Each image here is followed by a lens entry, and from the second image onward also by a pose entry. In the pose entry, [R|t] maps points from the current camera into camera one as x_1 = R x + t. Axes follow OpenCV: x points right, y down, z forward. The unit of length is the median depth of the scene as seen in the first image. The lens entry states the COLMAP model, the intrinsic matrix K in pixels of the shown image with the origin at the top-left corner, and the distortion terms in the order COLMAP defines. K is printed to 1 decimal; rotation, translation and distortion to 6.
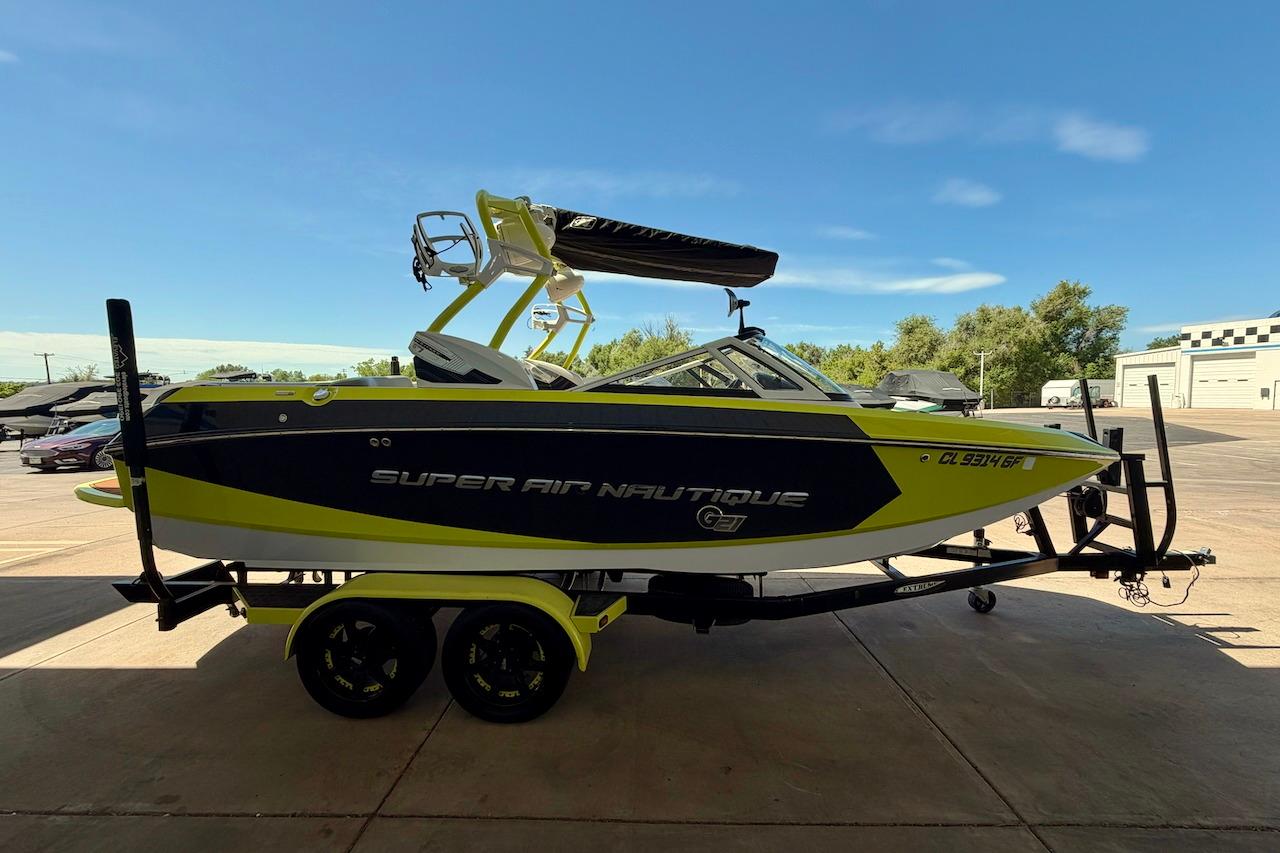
lens RADIAL K [[515.8, 0, 633.6], [0, 515.8, 420.9], [0, 0, 1]] dist [-0.000271, -0.000400]
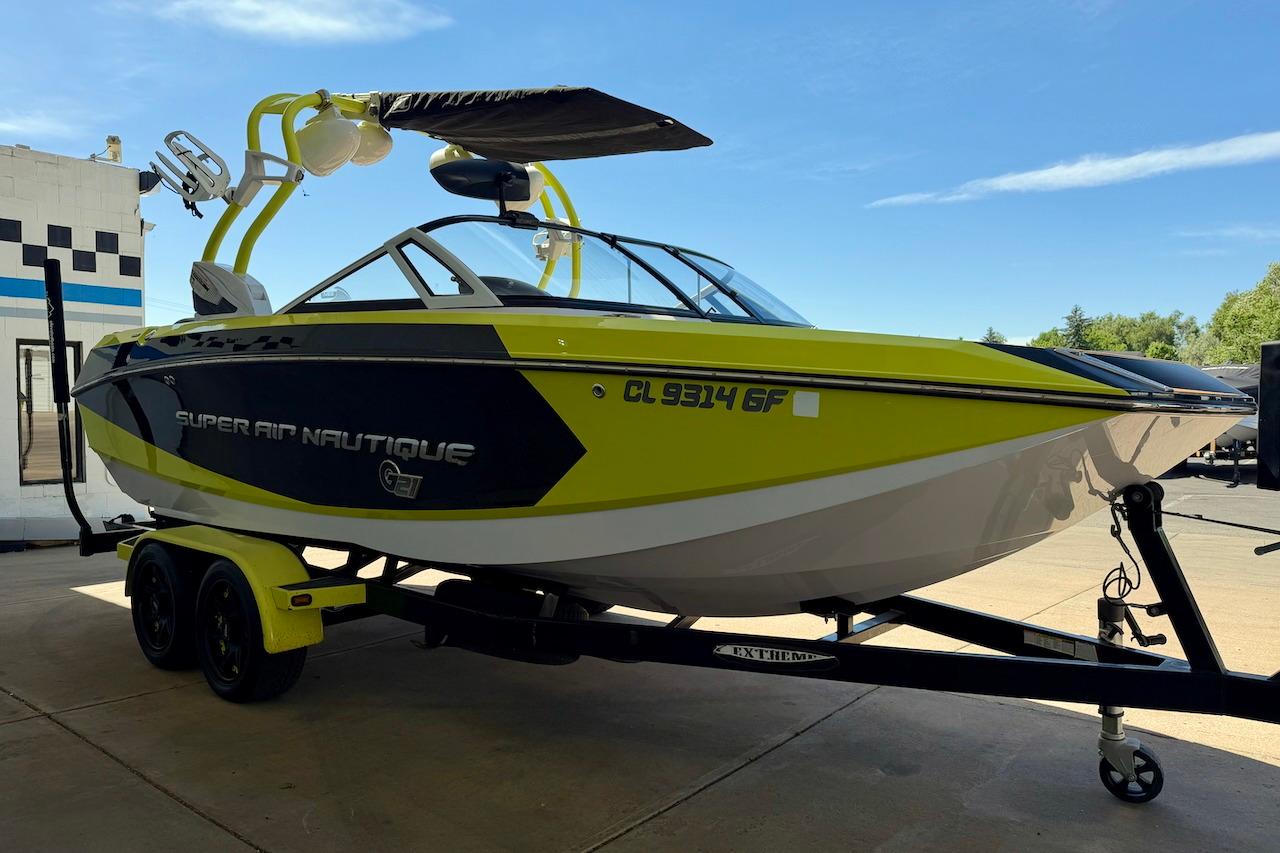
lens RADIAL K [[905.1, 0, 640.0], [0, 905.1, 426.5], [0, 0, 1]] dist [0.066792, -0.072651]
pose [[0.779110, 0.011591, -0.626780, 1.244264], [-0.027694, 0.999489, -0.015942, 0.127678], [0.626275, 0.029778, 0.779033, 0.213528]]
